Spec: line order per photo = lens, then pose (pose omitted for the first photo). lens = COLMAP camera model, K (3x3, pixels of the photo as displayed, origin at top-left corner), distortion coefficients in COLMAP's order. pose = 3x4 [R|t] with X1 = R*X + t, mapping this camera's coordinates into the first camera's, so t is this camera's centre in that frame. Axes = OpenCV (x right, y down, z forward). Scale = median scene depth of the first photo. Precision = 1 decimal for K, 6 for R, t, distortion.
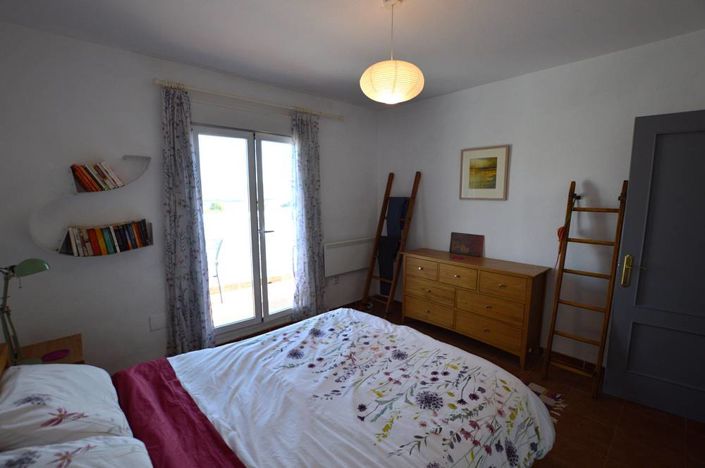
lens RADIAL K [[316.6, 0, 350.3], [0, 316.6, 236.3], [0, 0, 1]] dist [-0.024488, 0.000258]
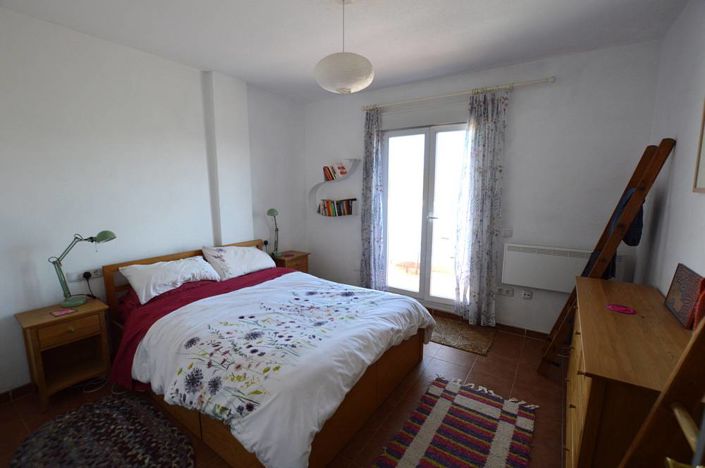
lens RADIAL K [[316.6, 0, 350.3], [0, 316.6, 236.3], [0, 0, 1]] dist [-0.024488, 0.000258]
pose [[0.230257, 0.152409, -0.961121, 1.078076], [-0.134483, 0.983166, 0.123687, -0.072218], [0.963793, 0.100774, 0.246877, 0.708379]]
